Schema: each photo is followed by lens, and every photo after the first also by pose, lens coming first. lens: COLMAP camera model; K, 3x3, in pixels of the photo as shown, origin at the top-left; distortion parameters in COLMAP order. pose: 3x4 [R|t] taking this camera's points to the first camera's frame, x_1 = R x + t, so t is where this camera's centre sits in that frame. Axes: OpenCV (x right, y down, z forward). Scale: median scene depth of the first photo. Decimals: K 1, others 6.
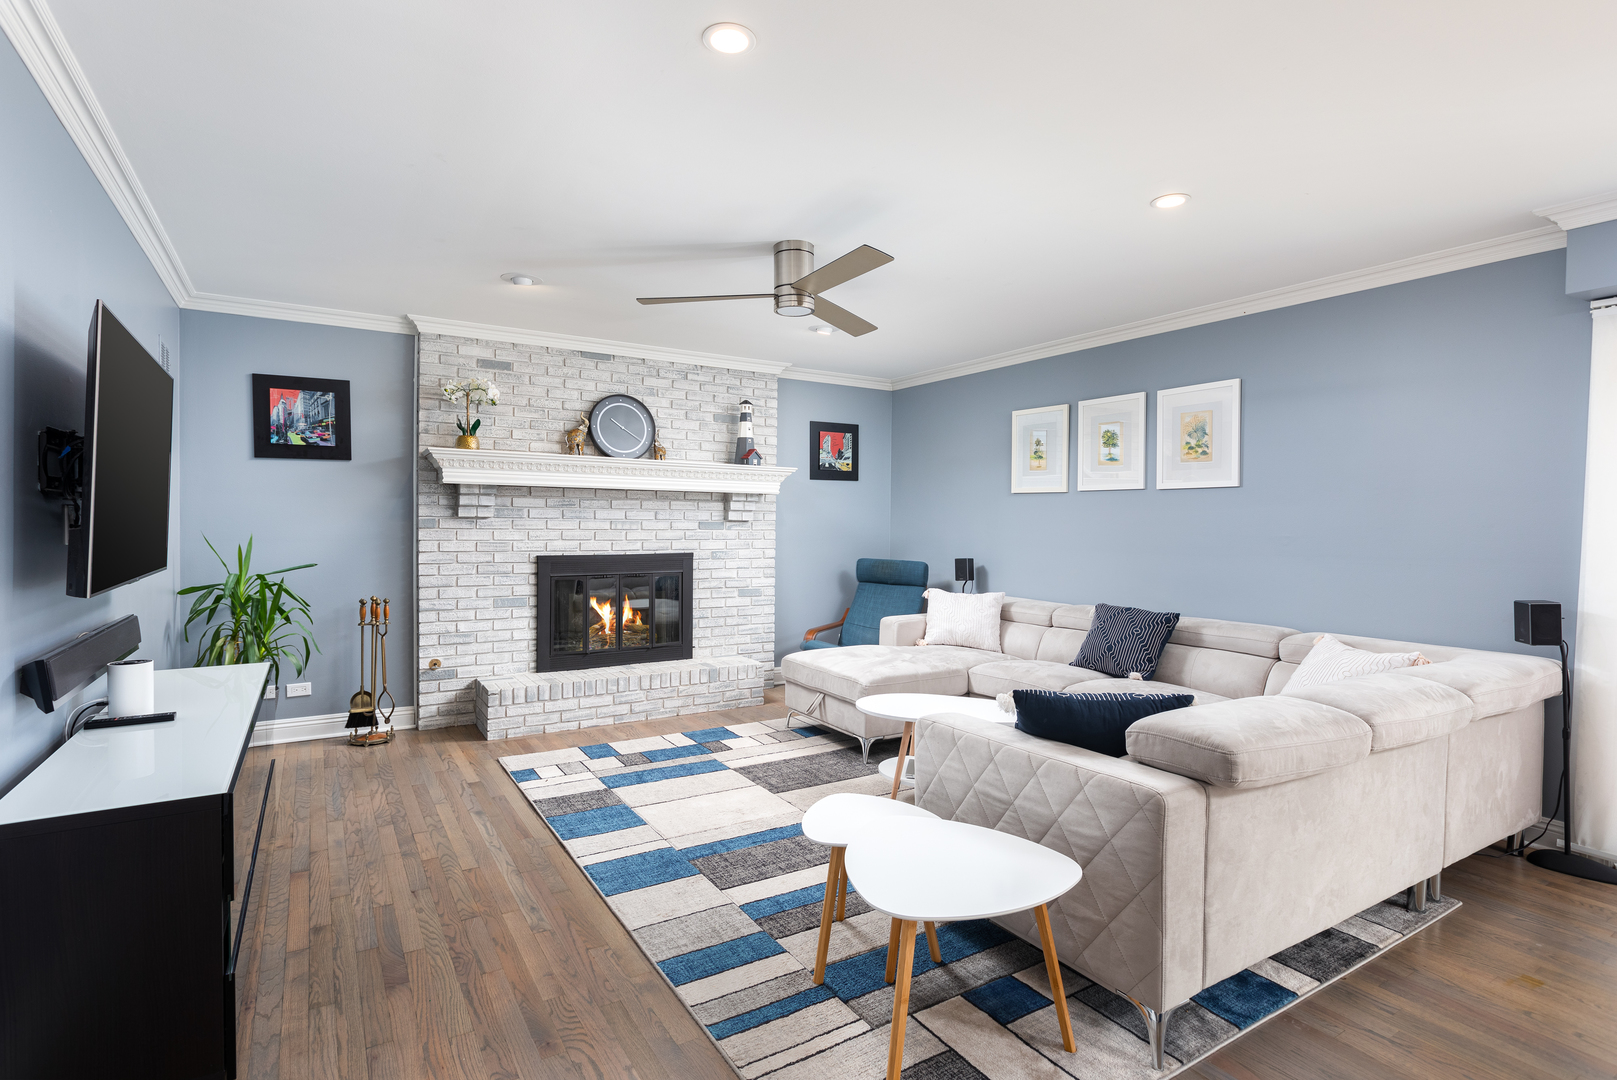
lens RADIAL K [[773.1, 0, 804.5], [0, 773.1, 535.8], [0, 0, 1]] dist [0.008010, 0.003426]
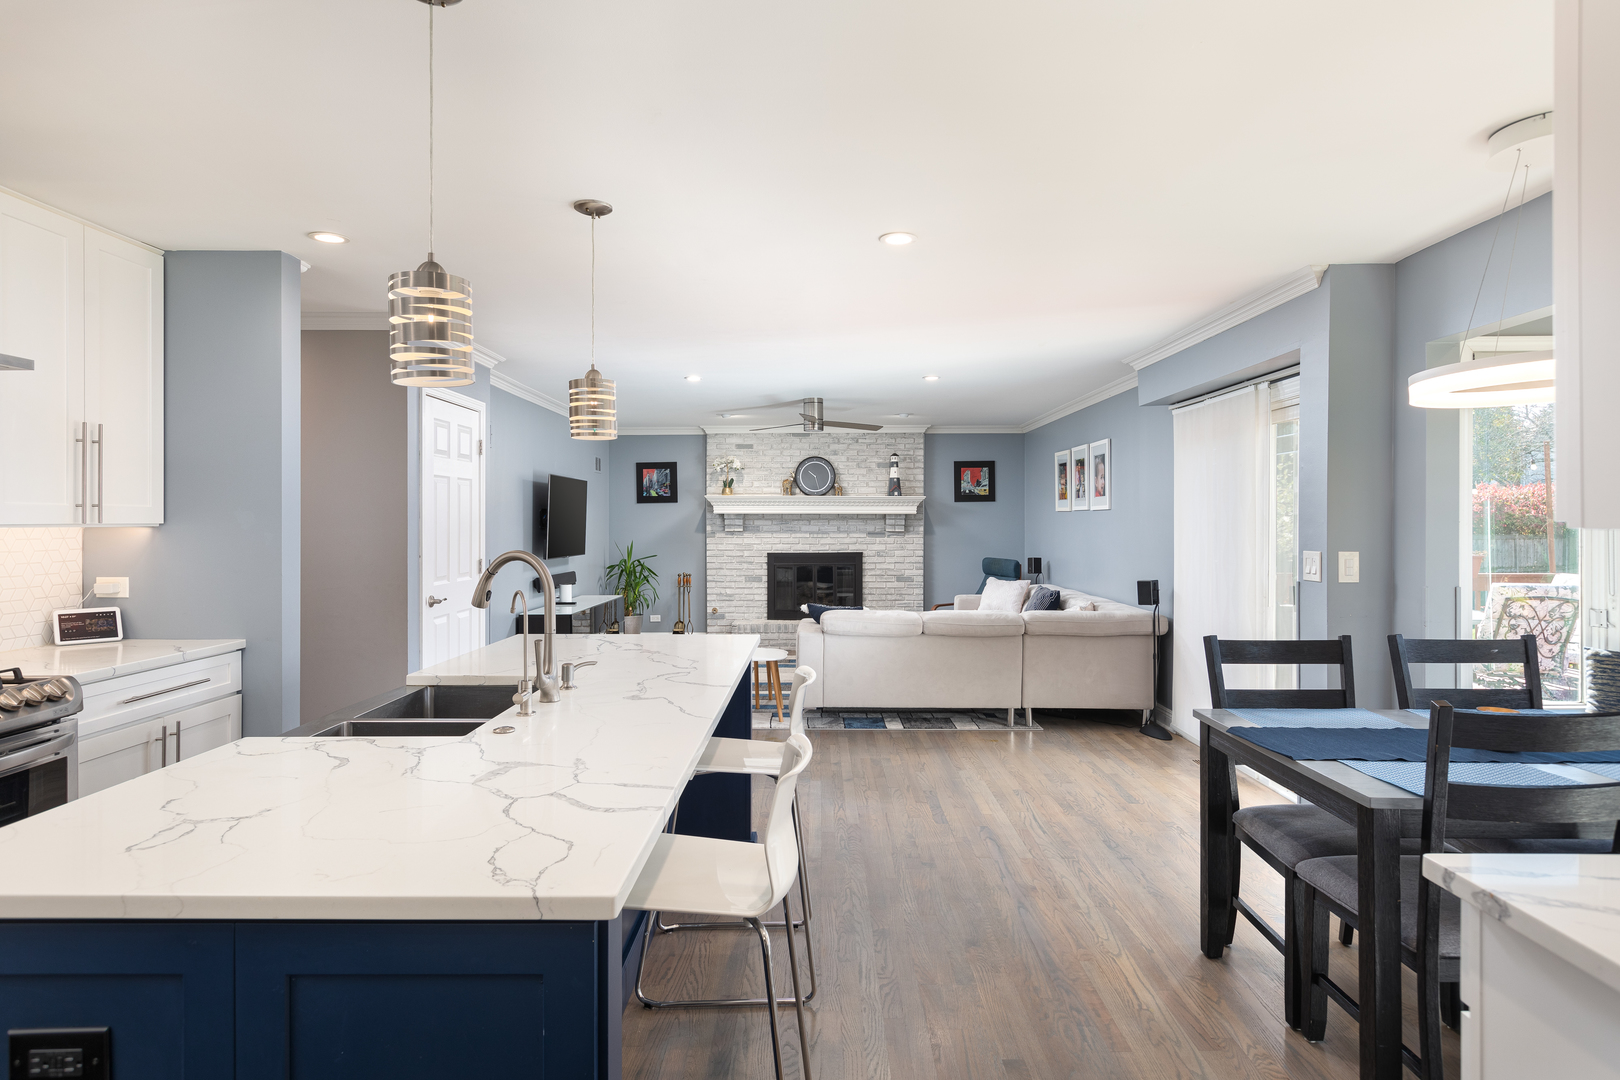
lens RADIAL K [[865.7, 0, 820.1], [0, 865.7, 529.3], [0, 0, 1]] dist [0.023949, -0.000283]
pose [[0.850647, -0.006441, -0.525697, 0.823981], [-0.000857, 0.999907, -0.013638, -0.000835], [0.525736, 0.012051, 0.850563, -0.630455]]
